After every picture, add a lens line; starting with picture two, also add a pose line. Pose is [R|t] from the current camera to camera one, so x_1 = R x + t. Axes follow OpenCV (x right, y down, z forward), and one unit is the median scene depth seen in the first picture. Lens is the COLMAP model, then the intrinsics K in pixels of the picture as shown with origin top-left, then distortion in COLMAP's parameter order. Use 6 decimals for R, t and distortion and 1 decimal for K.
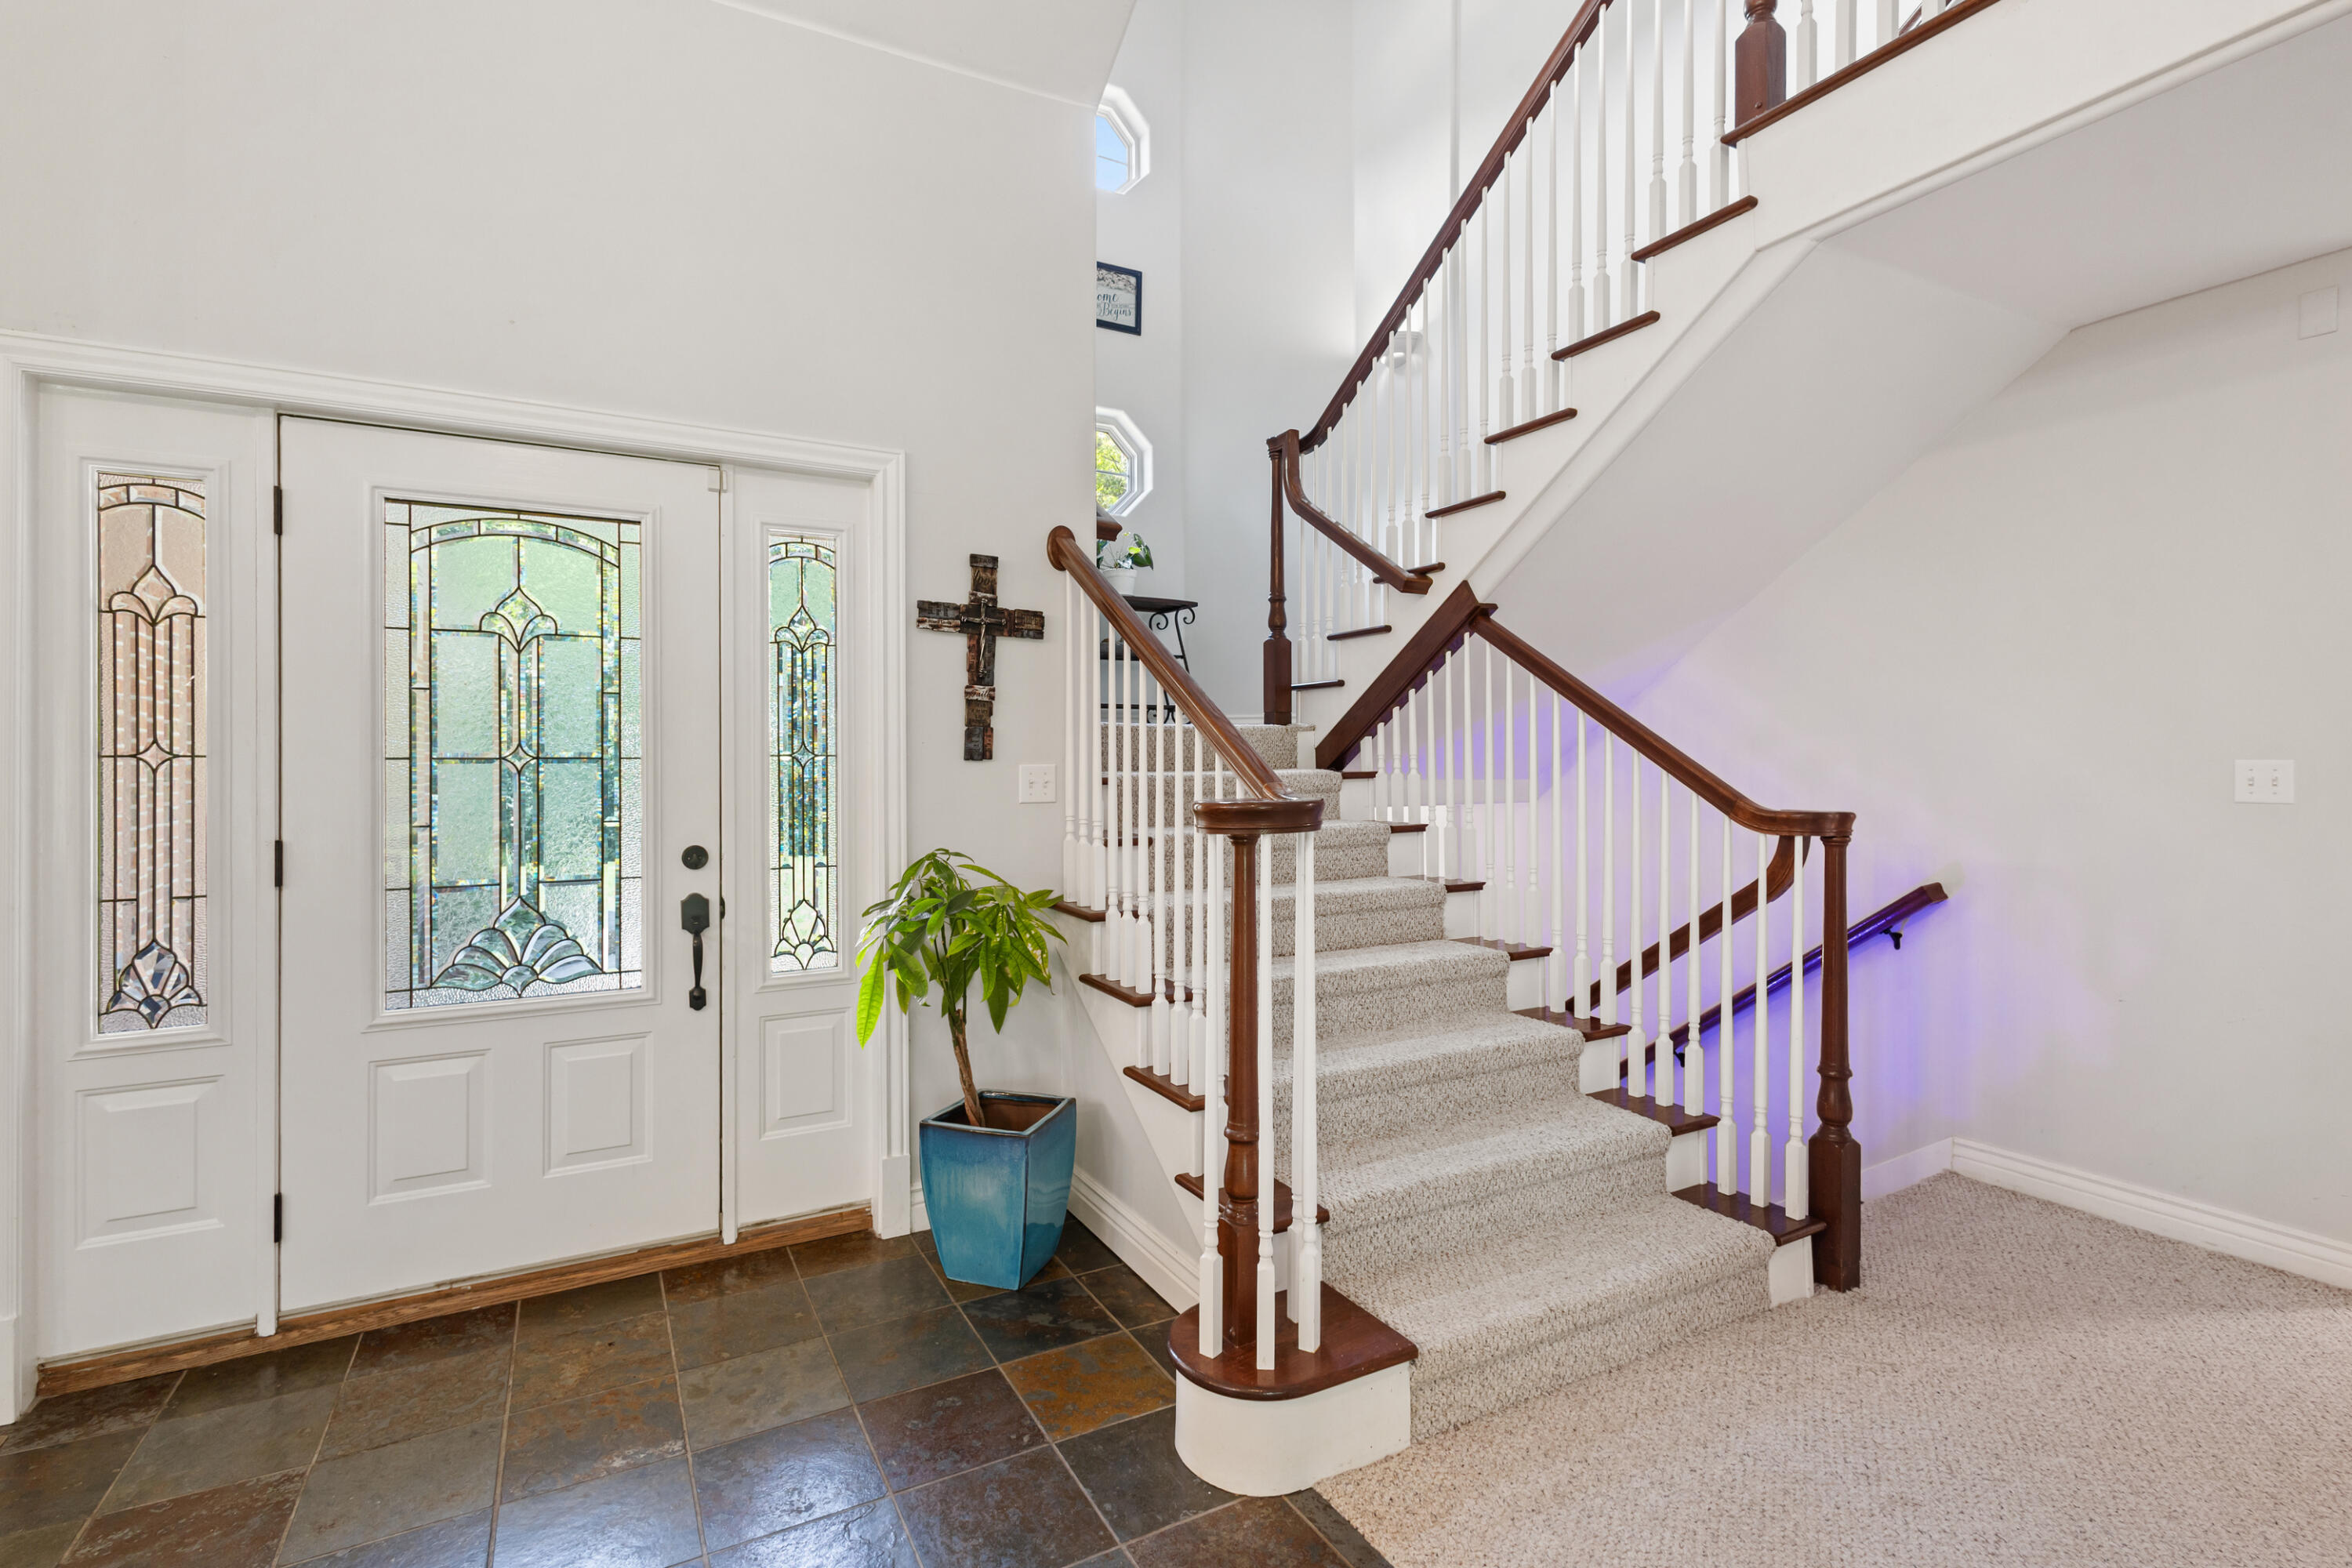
lens RADIAL K [[1082.6, 0, 1178.9], [0, 1082.6, 760.9], [0, 0, 1]] dist [0.002978, -0.000264]
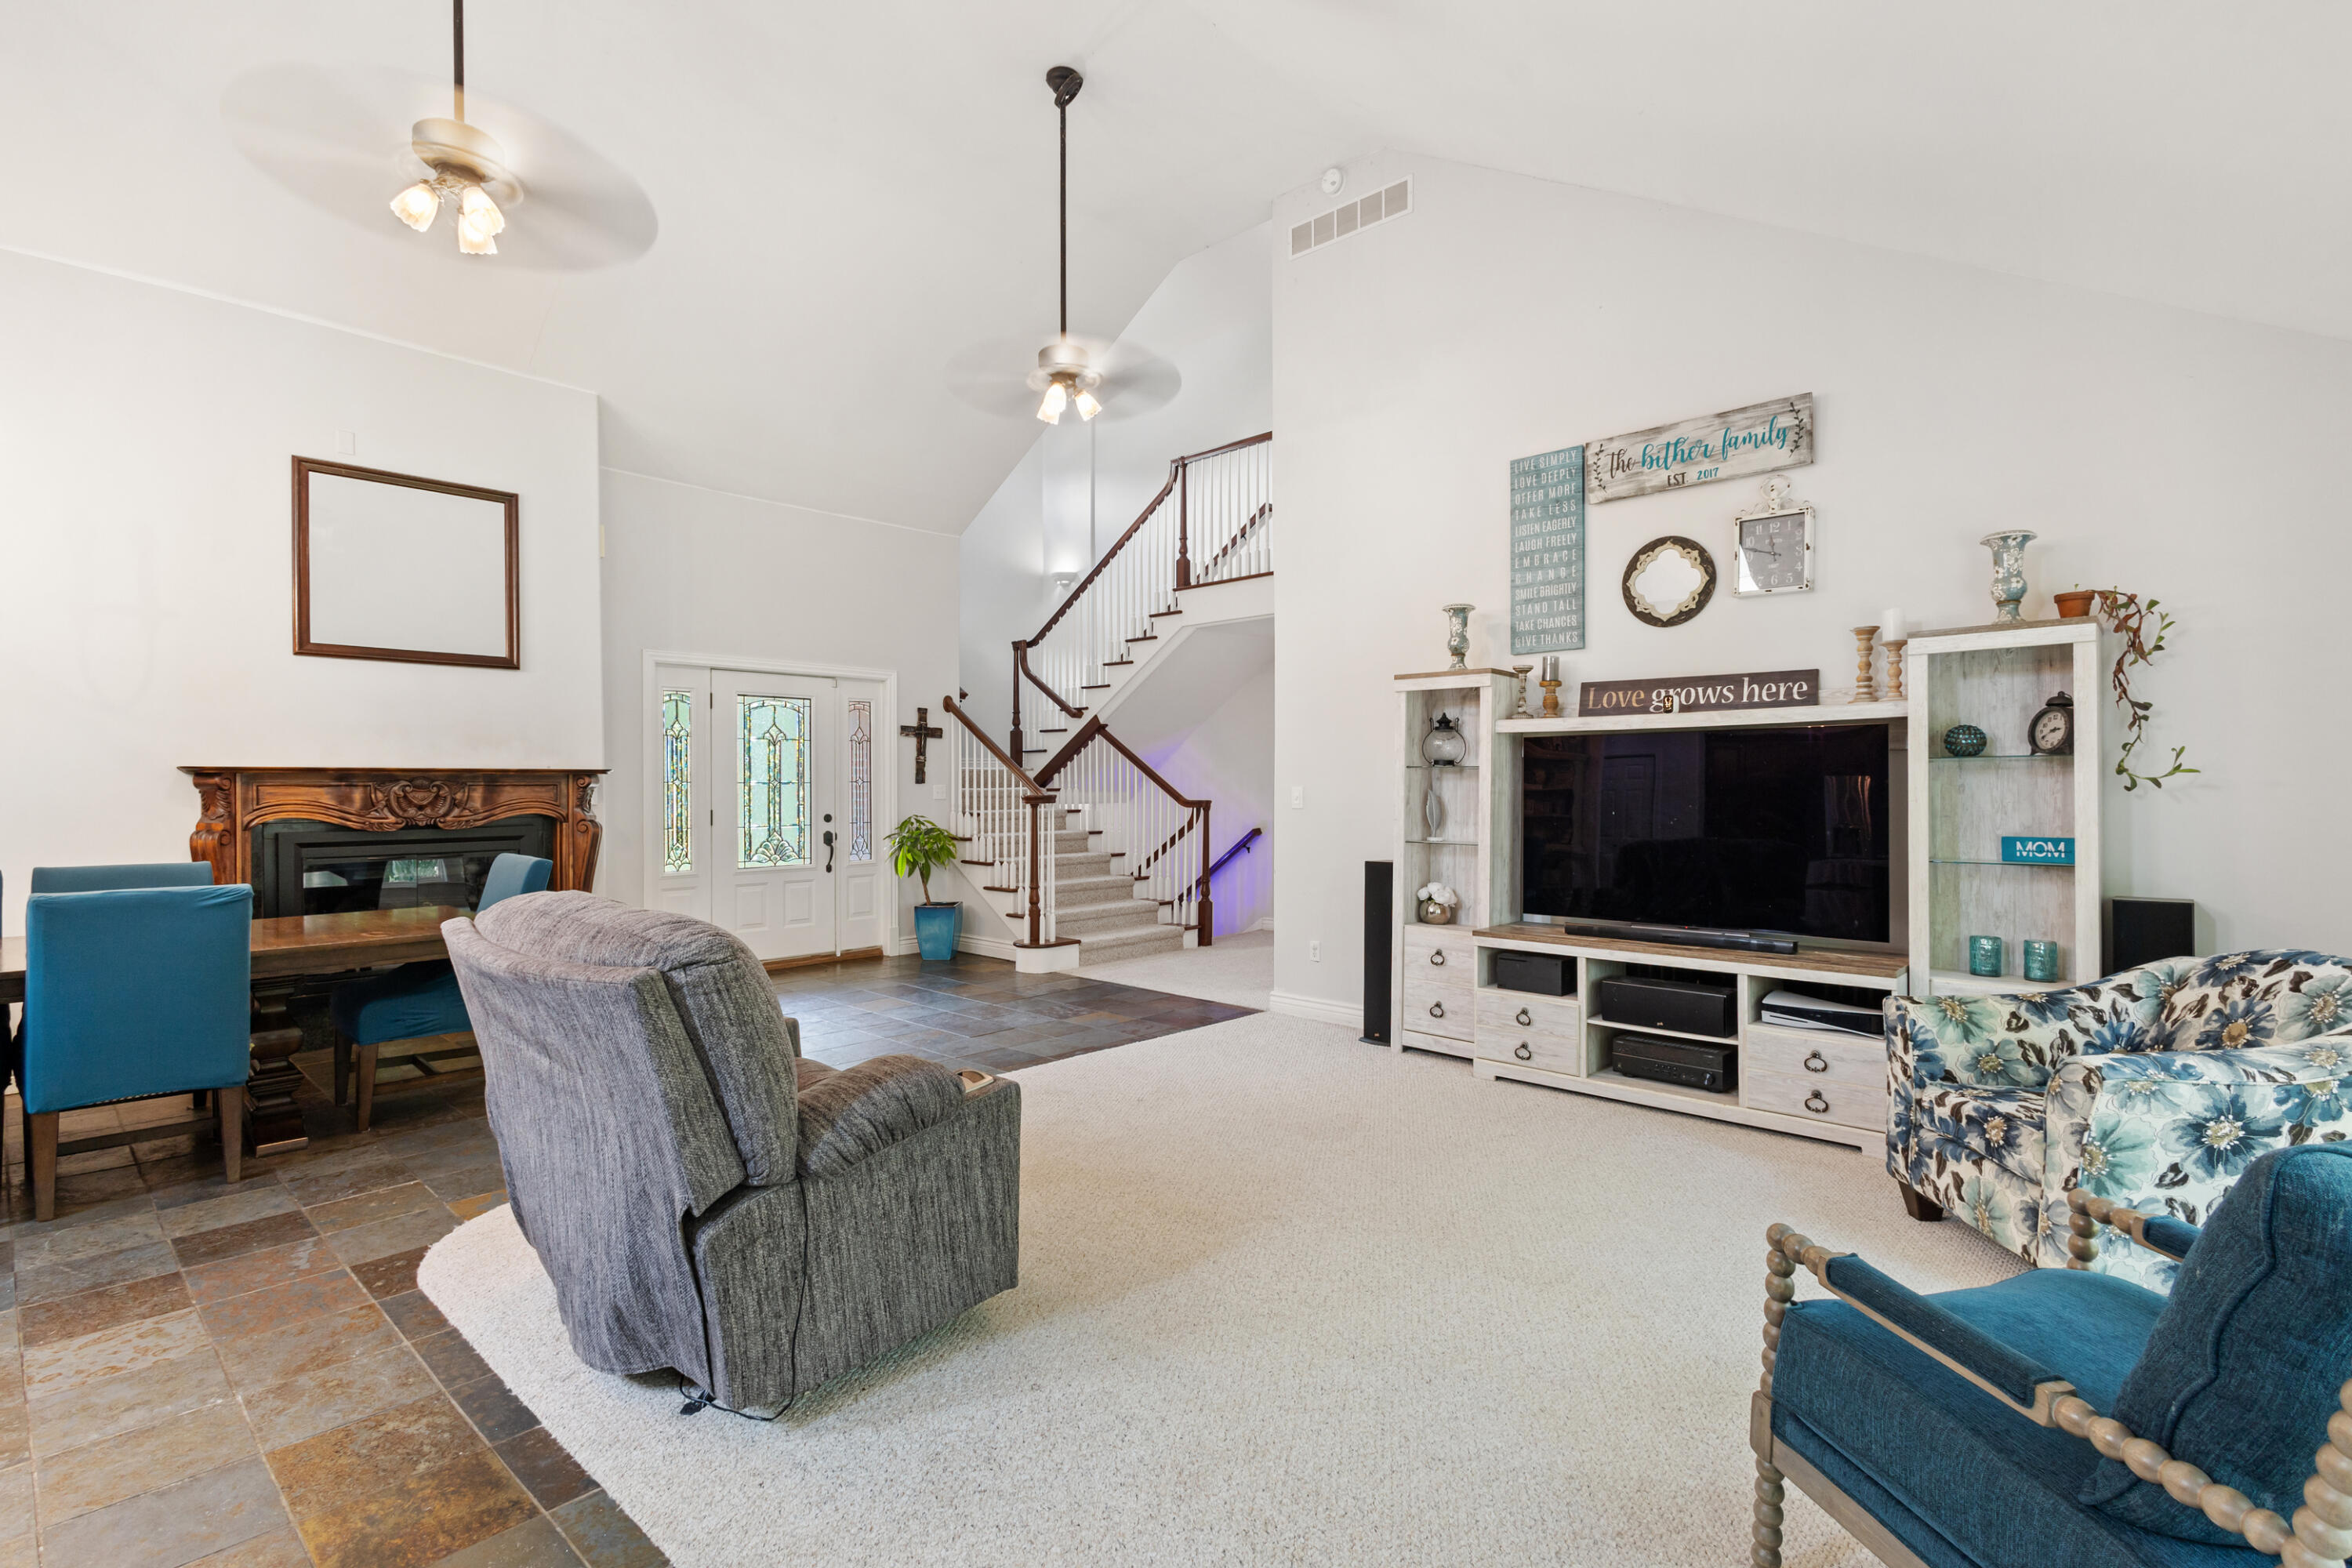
lens RADIAL K [[1078.4, 0, 1176.0], [0, 1078.4, 784.0], [0, 0, 1]] dist [0.003353, -0.000651]
pose [[0.947753, 0.002222, 0.318996, -0.454261], [-0.003574, 0.999987, 0.003653, -0.012006], [-0.318984, -0.004602, 0.947749, -1.816756]]
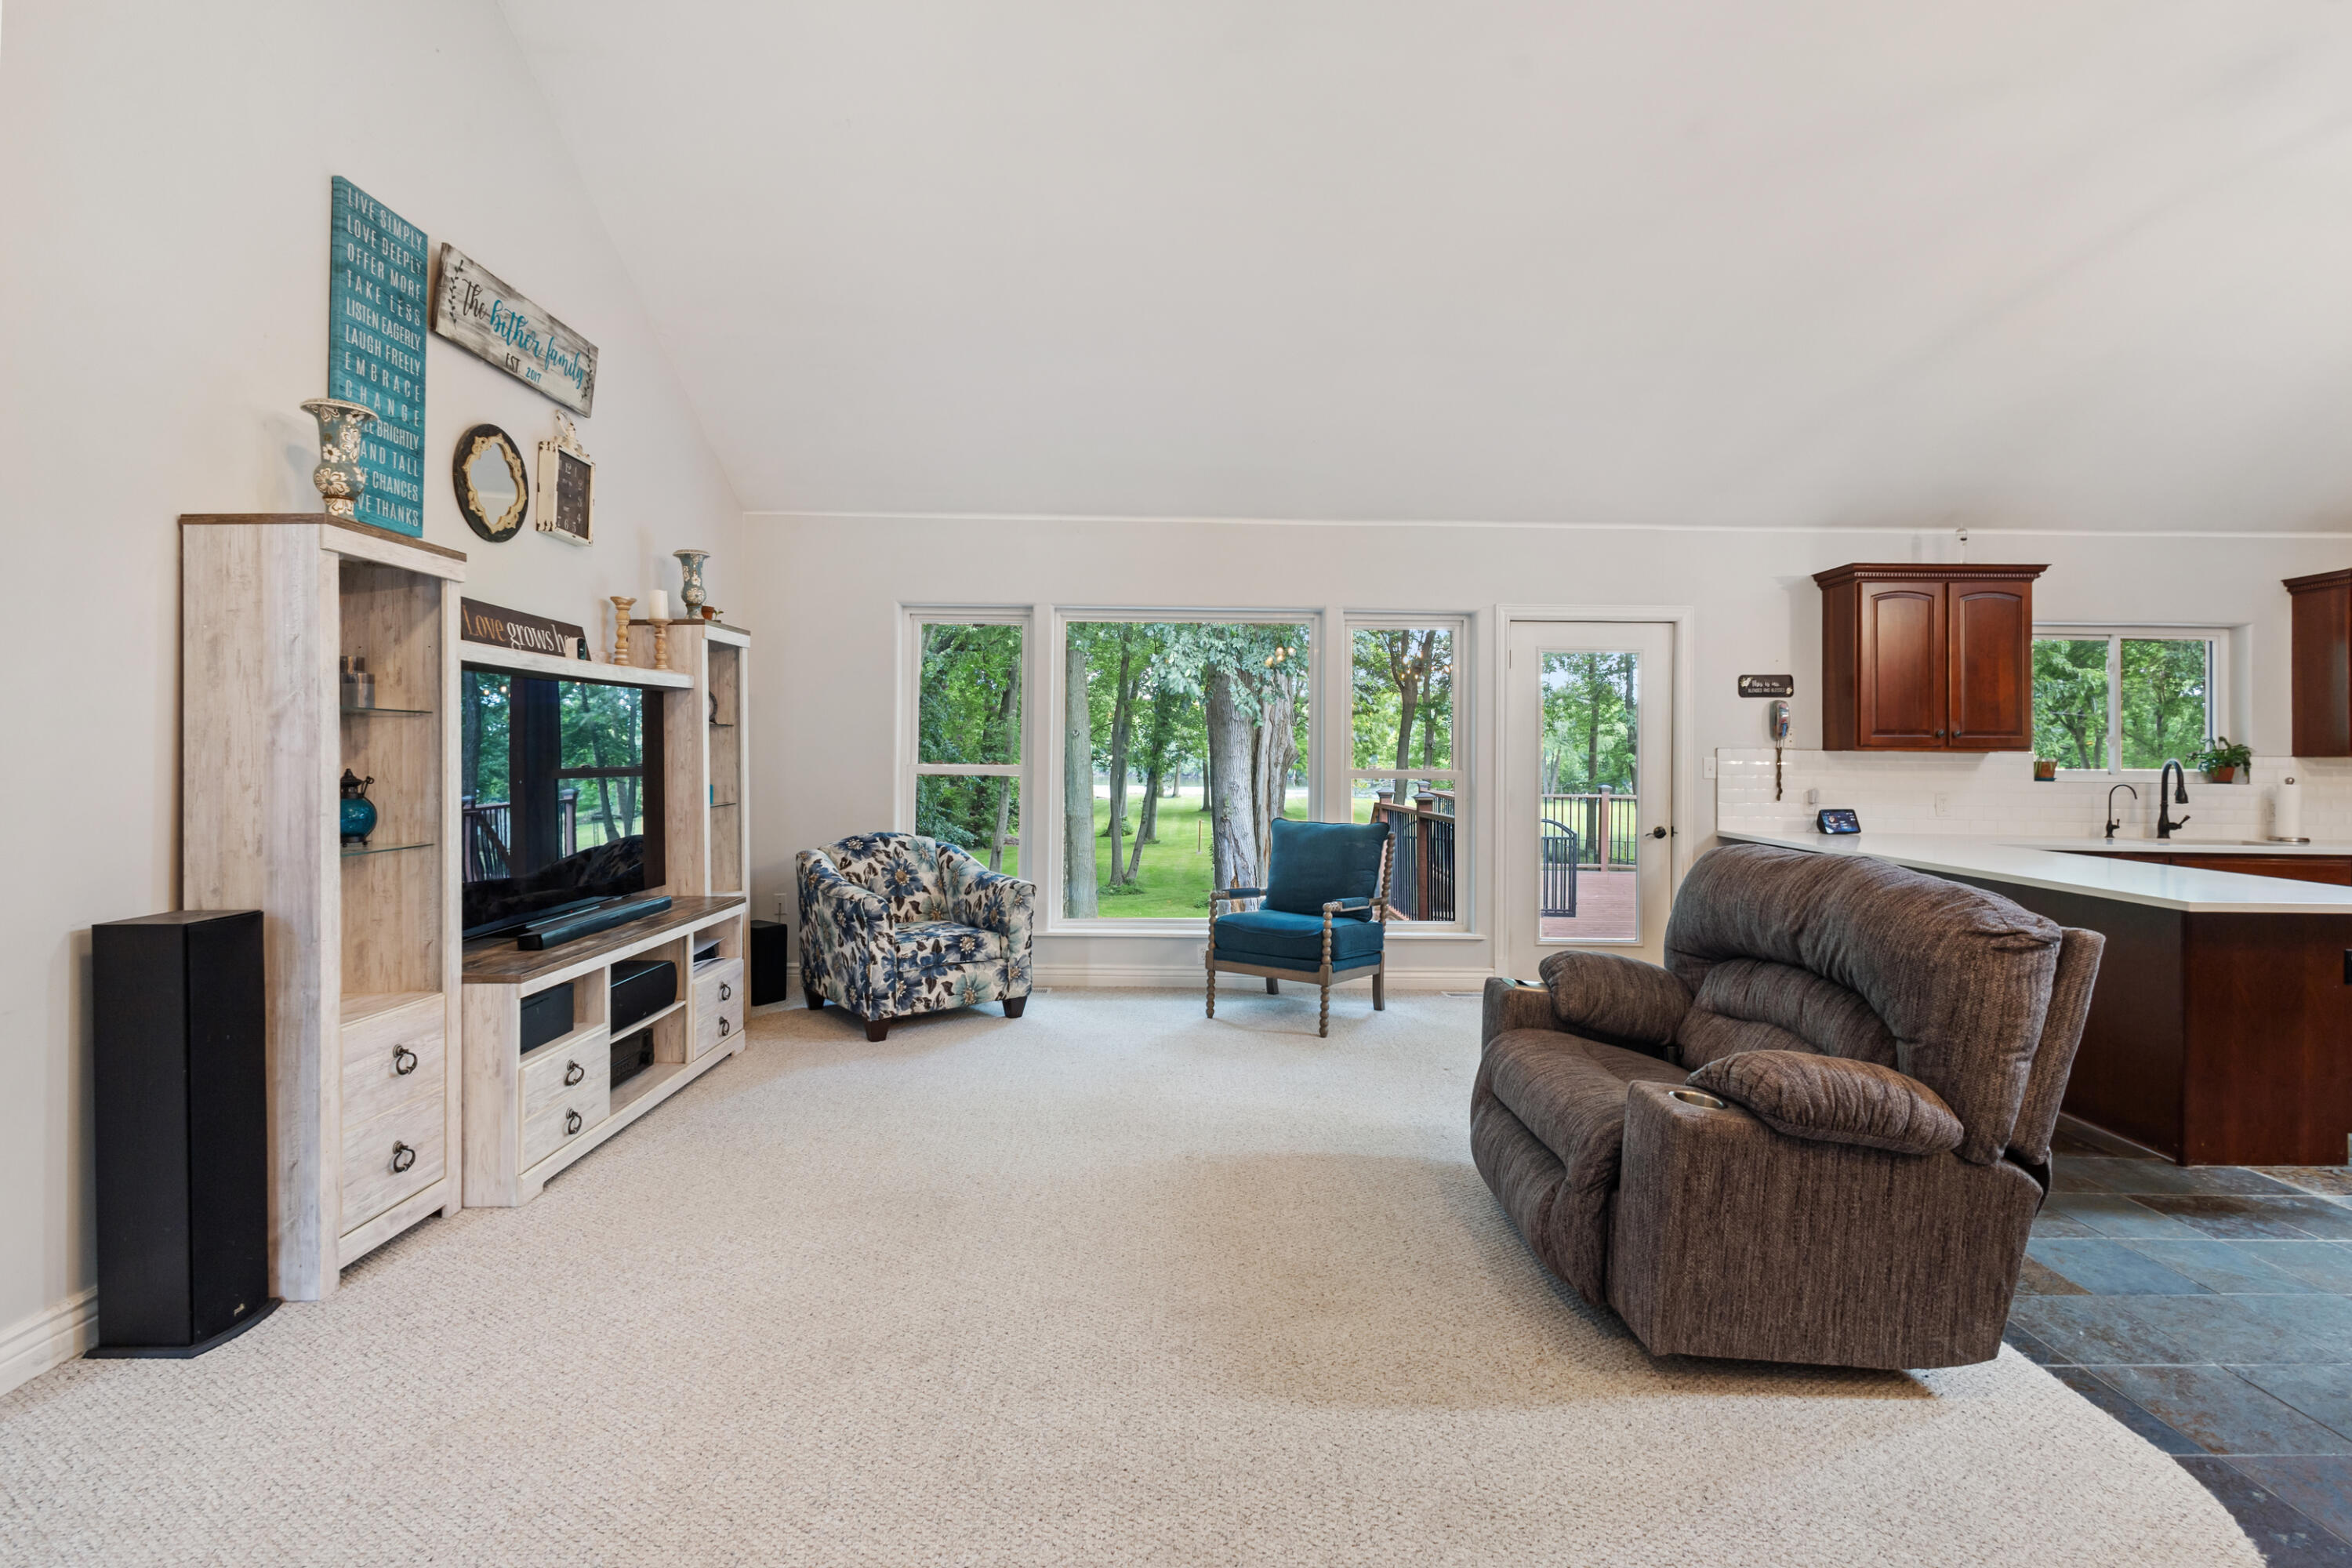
lens RADIAL K [[1088.4, 0, 1177.7], [0, 1088.4, 746.2], [0, 0, 1]] dist [0.006574, -0.000544]
pose [[-0.884689, -0.004884, 0.466156, -0.544114], [-0.010921, 0.999888, -0.010250, -0.000920], [-0.466054, -0.014159, -0.884643, 0.176903]]
